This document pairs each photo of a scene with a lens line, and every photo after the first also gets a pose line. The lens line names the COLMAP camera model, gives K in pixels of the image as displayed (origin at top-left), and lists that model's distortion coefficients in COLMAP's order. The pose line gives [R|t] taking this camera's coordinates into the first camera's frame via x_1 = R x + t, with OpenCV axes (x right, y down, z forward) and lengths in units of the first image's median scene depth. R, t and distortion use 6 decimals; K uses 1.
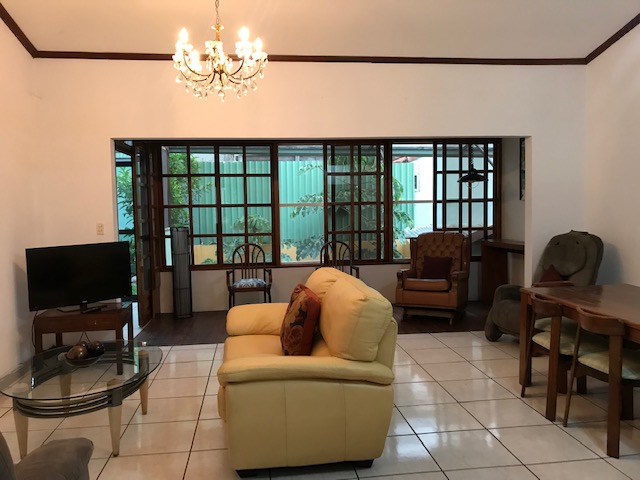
lens RADIAL K [[524.8, 0, 315.4], [0, 524.8, 239.5], [0, 0, 1]] dist [0.057452, -0.072632]
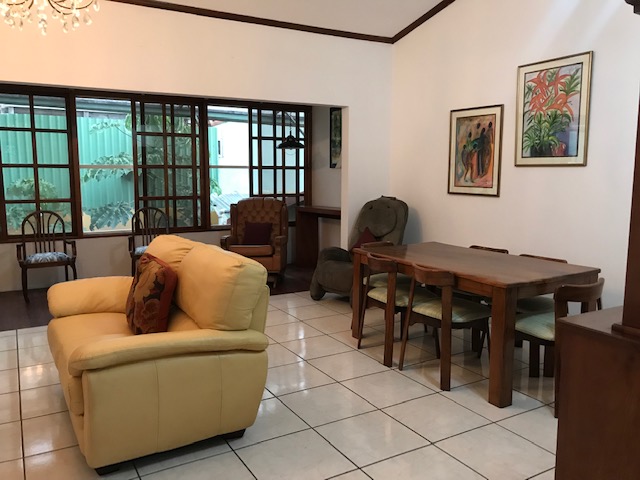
lens RADIAL K [[524.8, 0, 319.3], [0, 524.8, 238.8], [0, 0, 1]] dist [0.057452, -0.072632]
pose [[0.918919, -0.030123, 0.393294, -0.055862], [0.006783, 0.998139, 0.060602, 0.003774], [-0.394388, -0.053020, 0.917413, 0.029718]]
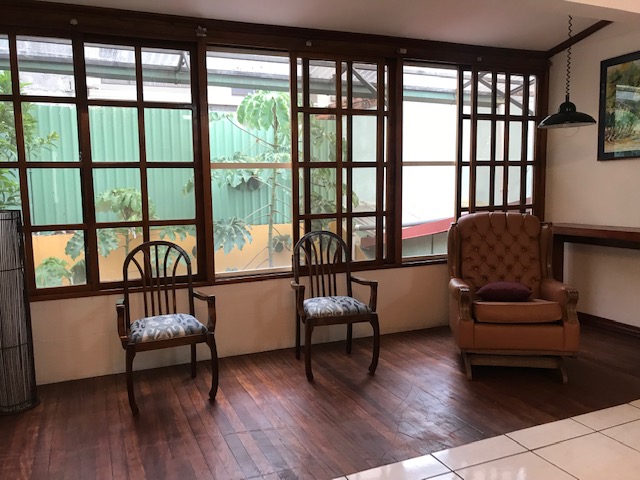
lens RADIAL K [[524.8, 0, 317.3], [0, 524.8, 241.9], [0, 0, 1]] dist [0.057452, -0.072632]
pose [[0.961397, -0.028434, 0.273693, -0.120793], [0.016047, 0.998747, 0.047395, -0.013458], [-0.274698, -0.041174, 0.960649, 0.492863]]
